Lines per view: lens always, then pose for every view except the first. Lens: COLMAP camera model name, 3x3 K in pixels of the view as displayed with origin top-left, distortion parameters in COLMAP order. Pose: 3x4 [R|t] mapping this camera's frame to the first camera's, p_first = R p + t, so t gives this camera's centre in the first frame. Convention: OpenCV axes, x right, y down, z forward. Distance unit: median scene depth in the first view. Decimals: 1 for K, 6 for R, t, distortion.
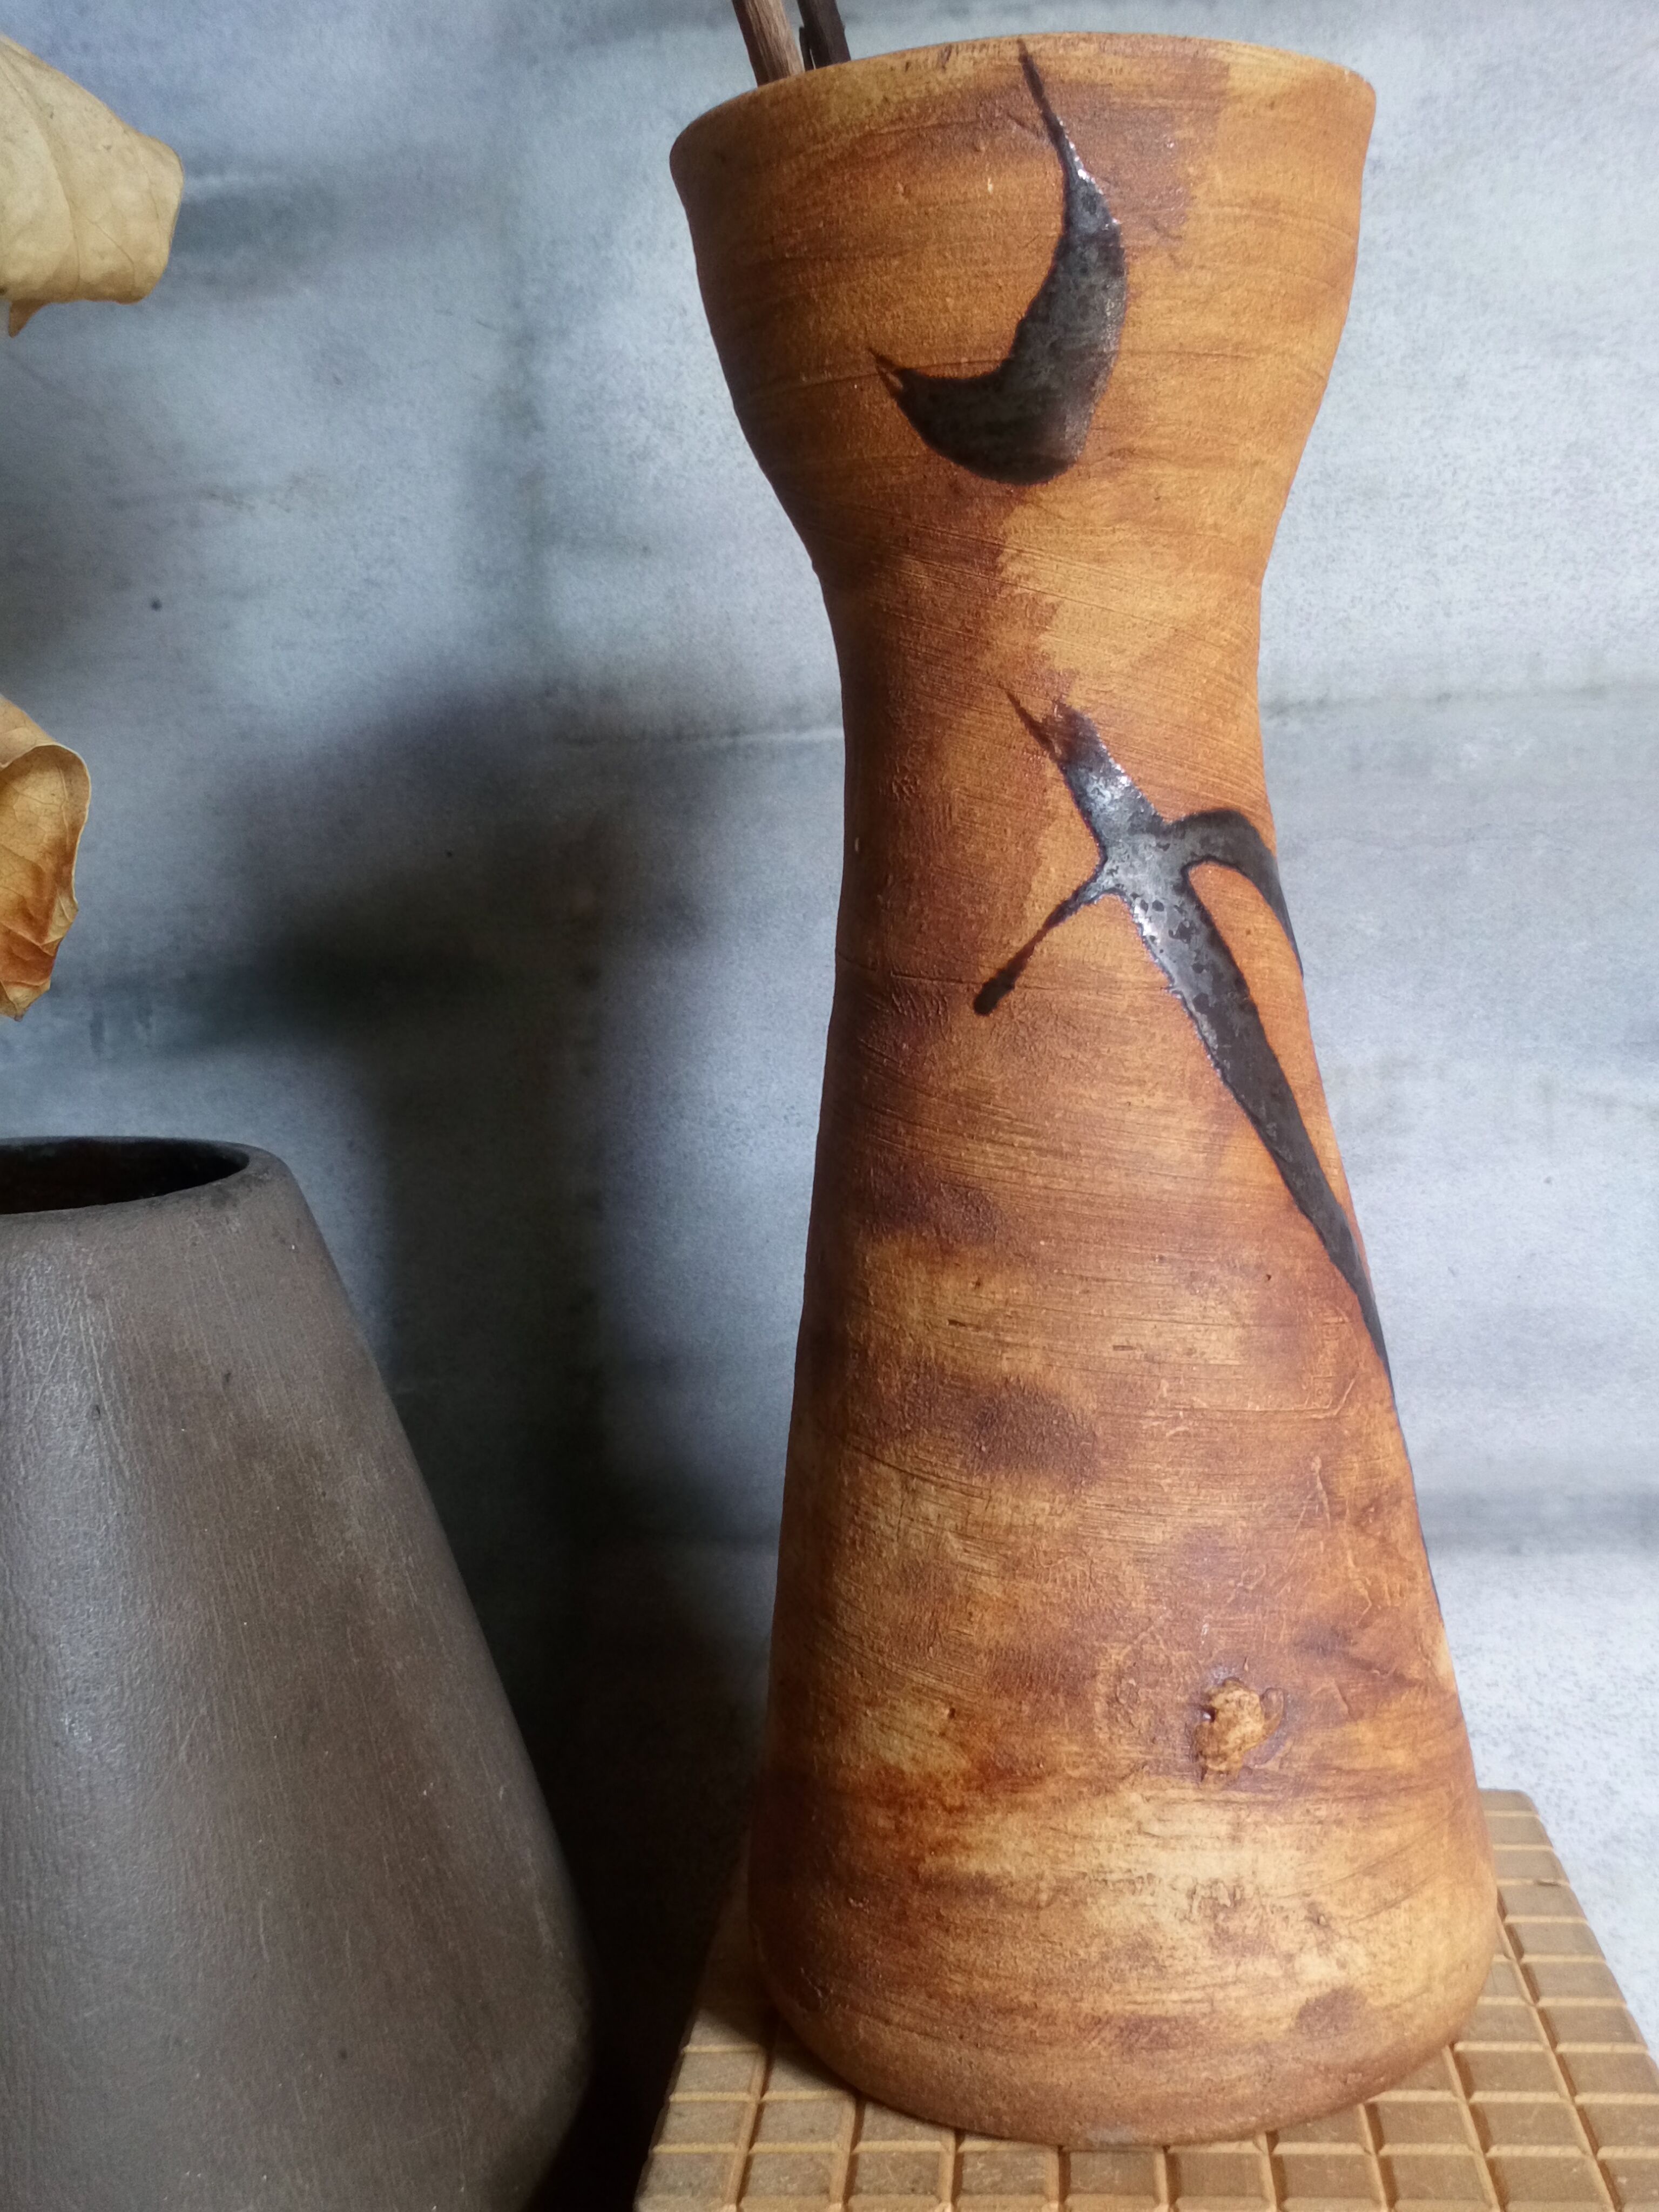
lens RADIAL K [[2472.7, 0, 828.7], [0, 2472.7, 1101.7], [0, 0, 1]] dist [0.070644, 0.000000]
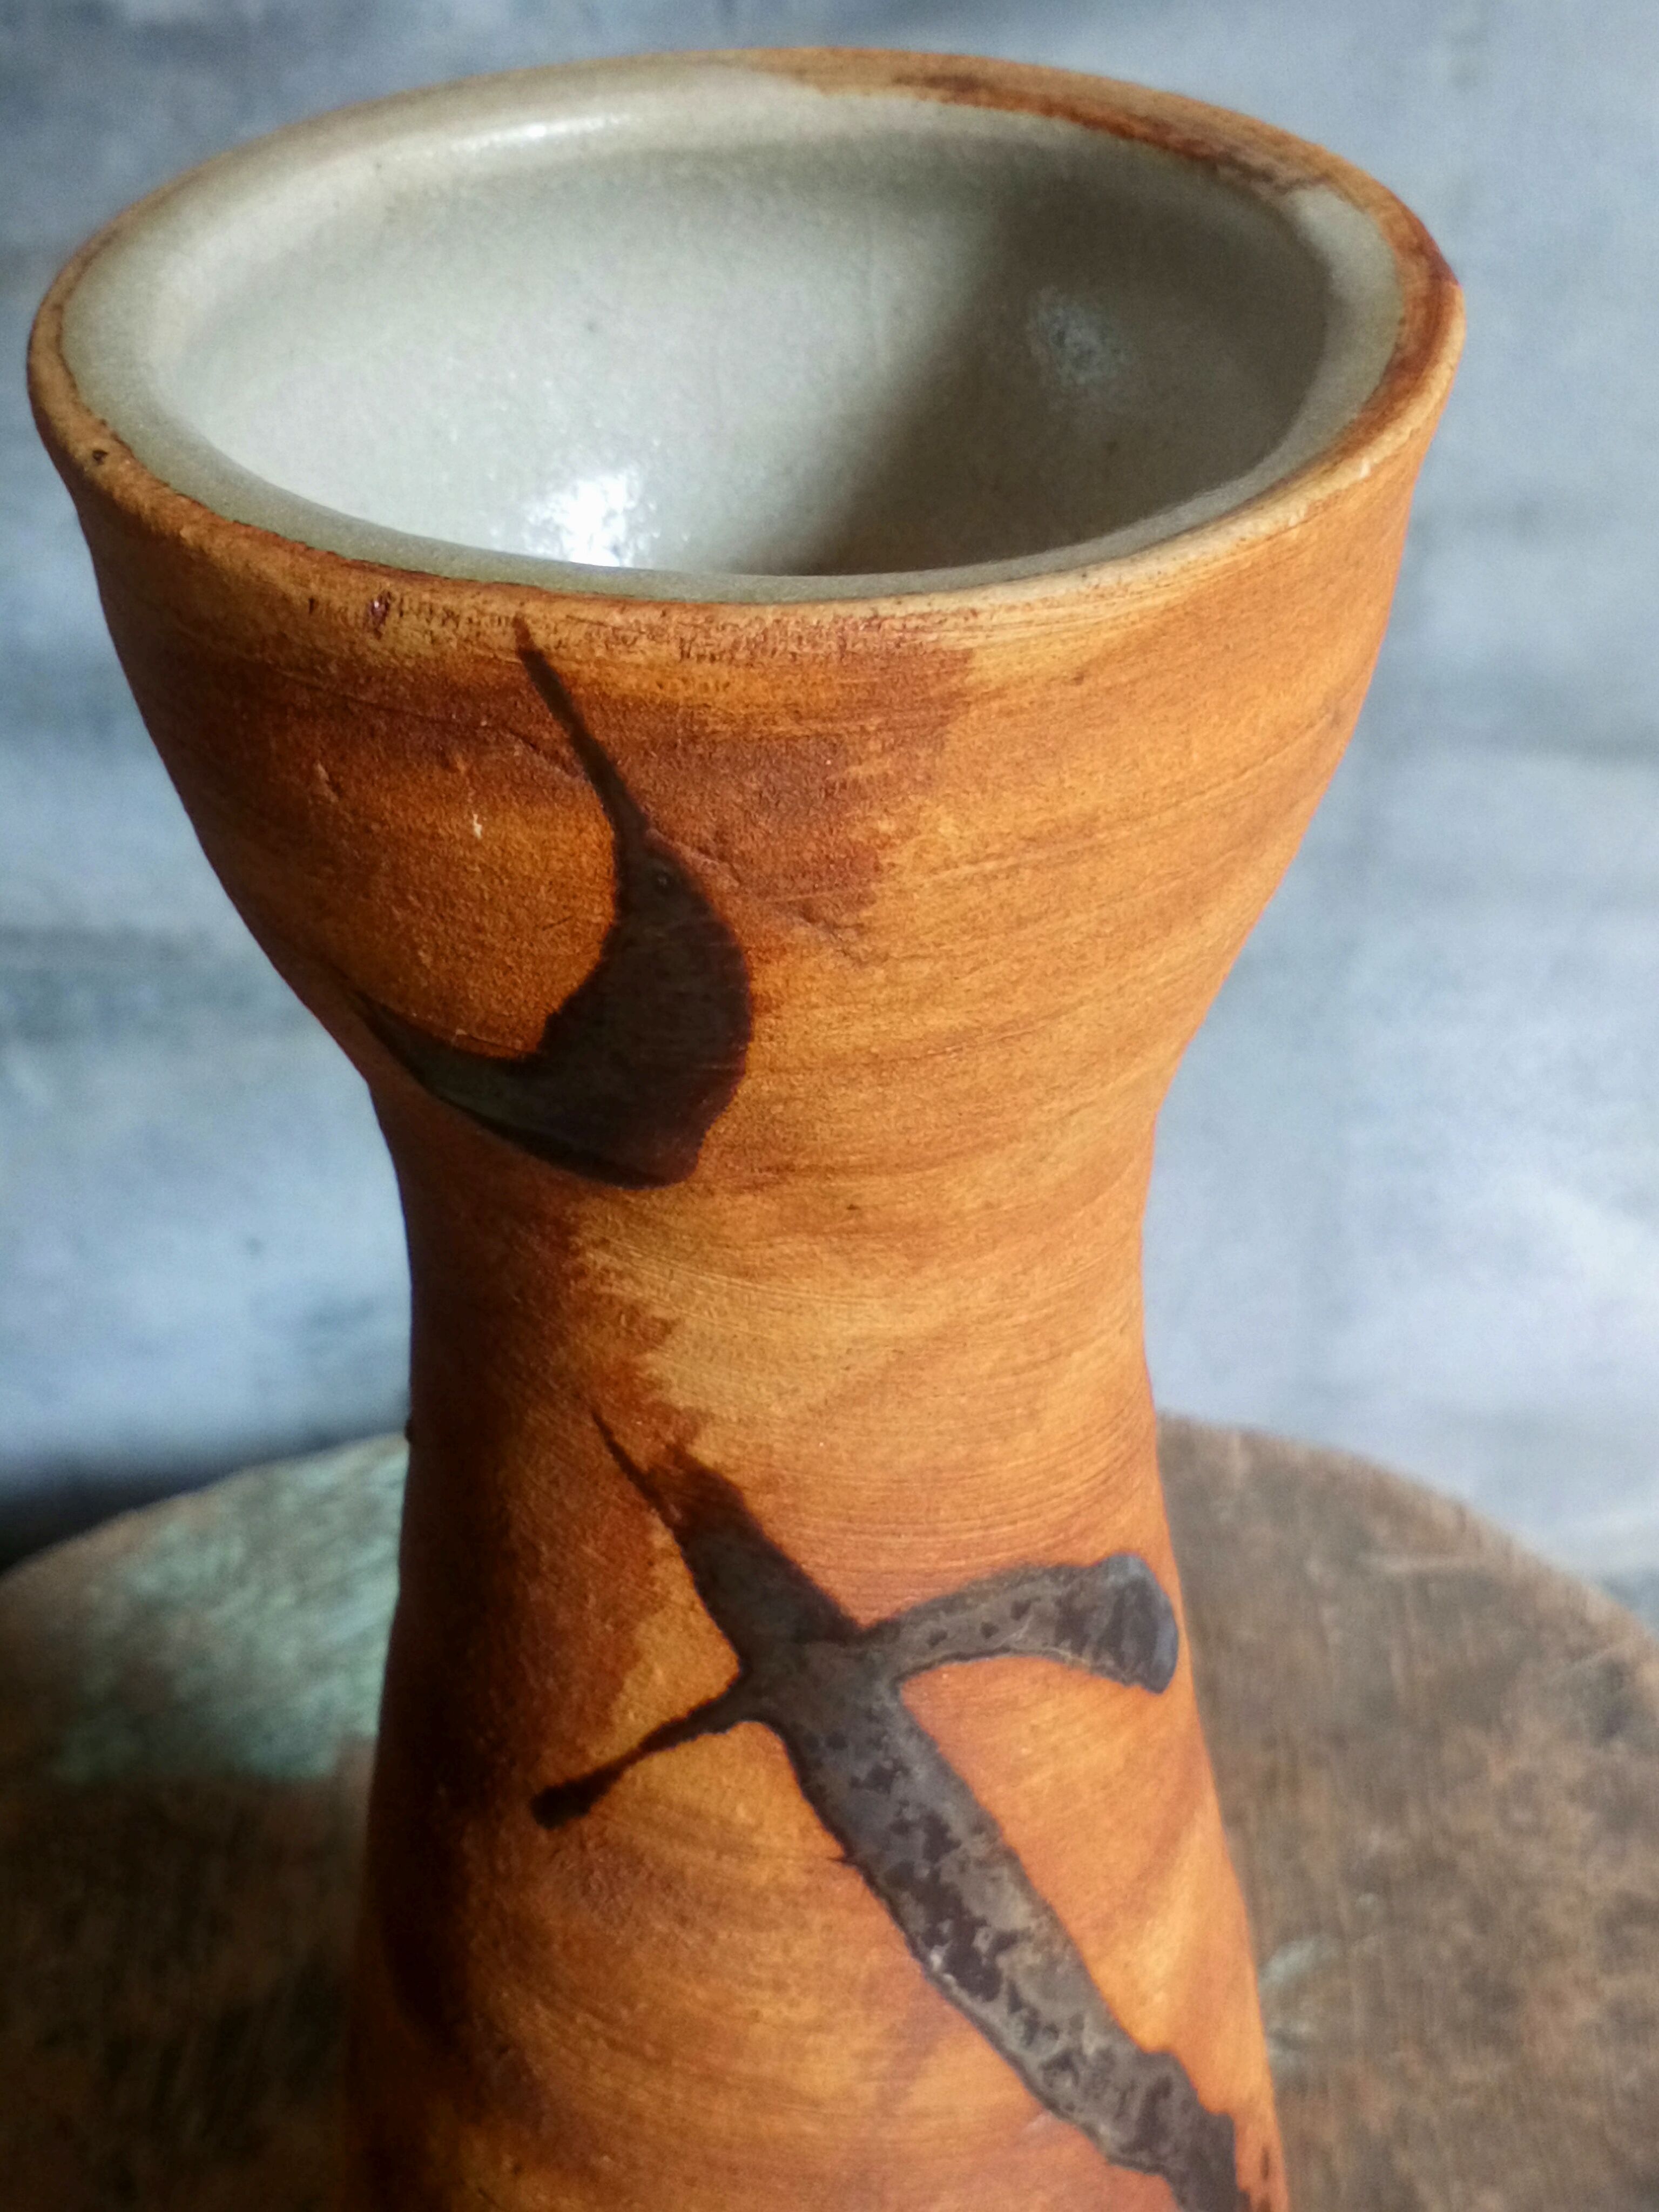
lens RADIAL K [[3793.0, 0, 790.9], [0, 3793.0, 1112.0], [0, 0, 1]] dist [0.098637, 0.000000]
pose [[0.979370, 0.148486, -0.137067, 0.223935], [-0.063291, 0.869553, 0.489767, -0.648331], [0.191910, -0.470988, 0.861011, 0.296623]]
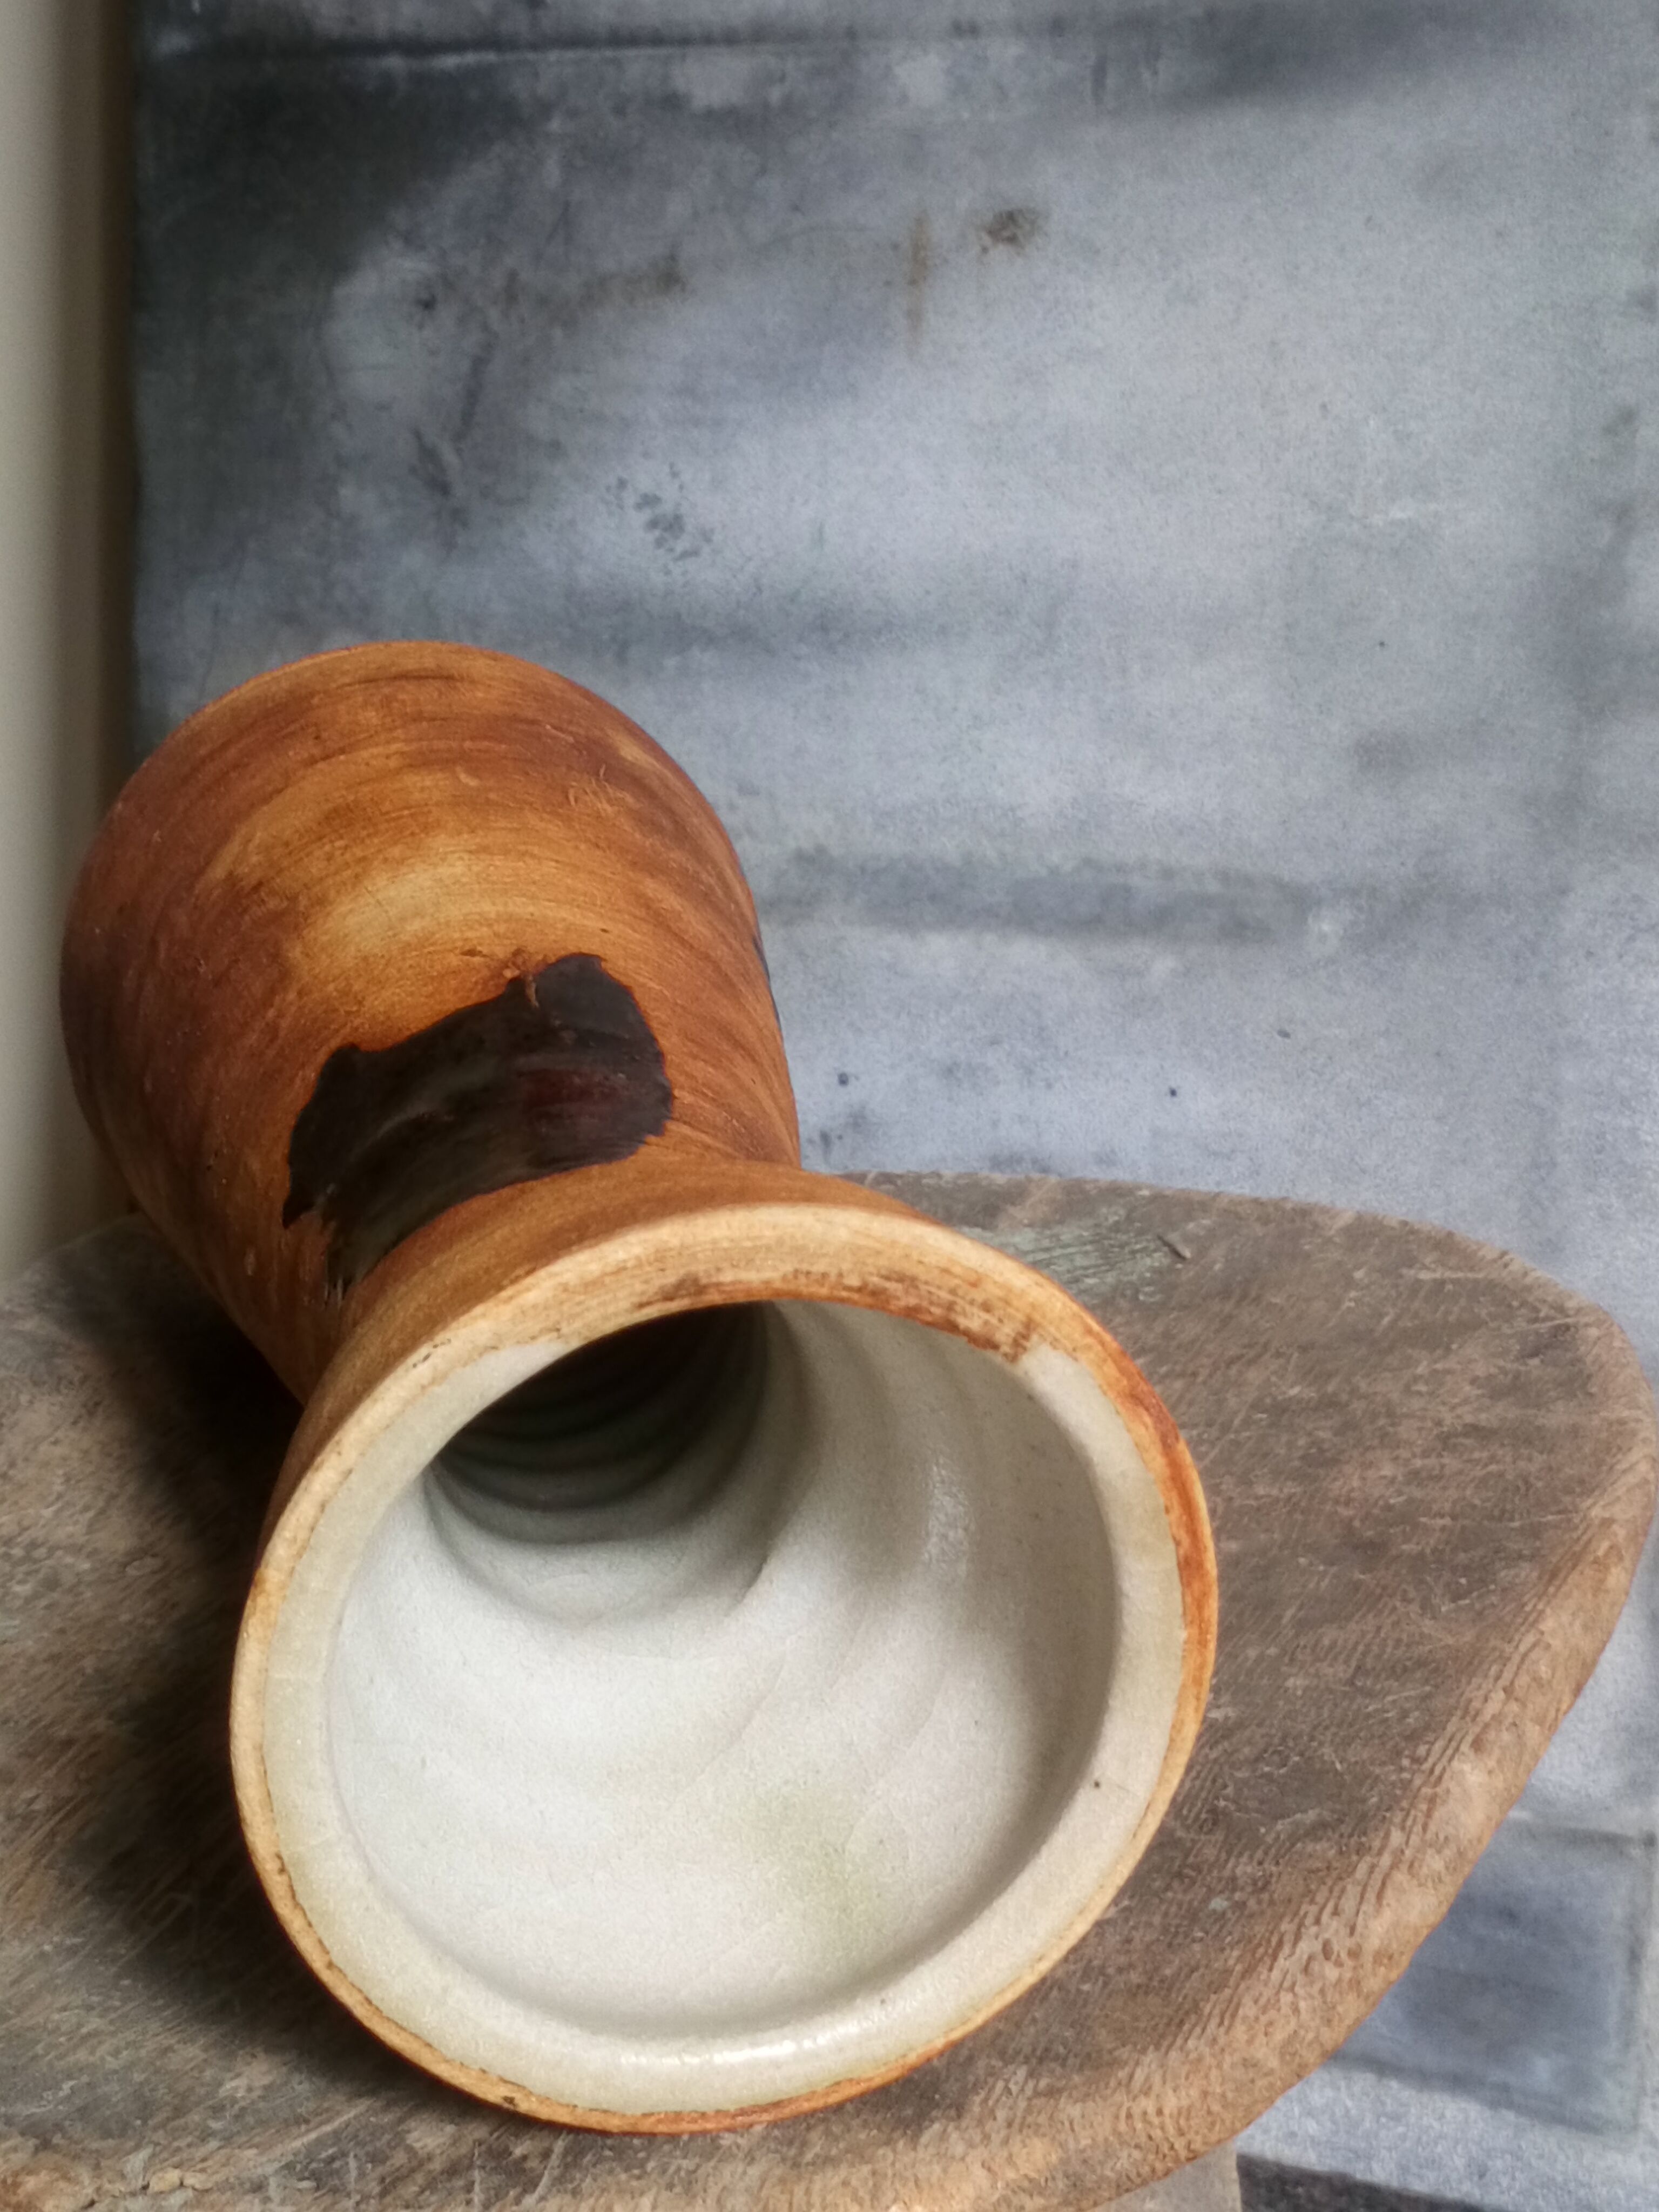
lens RADIAL K [[3793.0, 0, 759.2], [0, 3793.0, 1104.2], [0, 0, 1]] dist [0.098637, 0.000000]
pose [[0.821851, 0.178461, -0.541029, 1.005216], [-0.080260, 0.976468, 0.200173, -0.127216], [0.564020, -0.121090, 0.816834, -0.036350]]
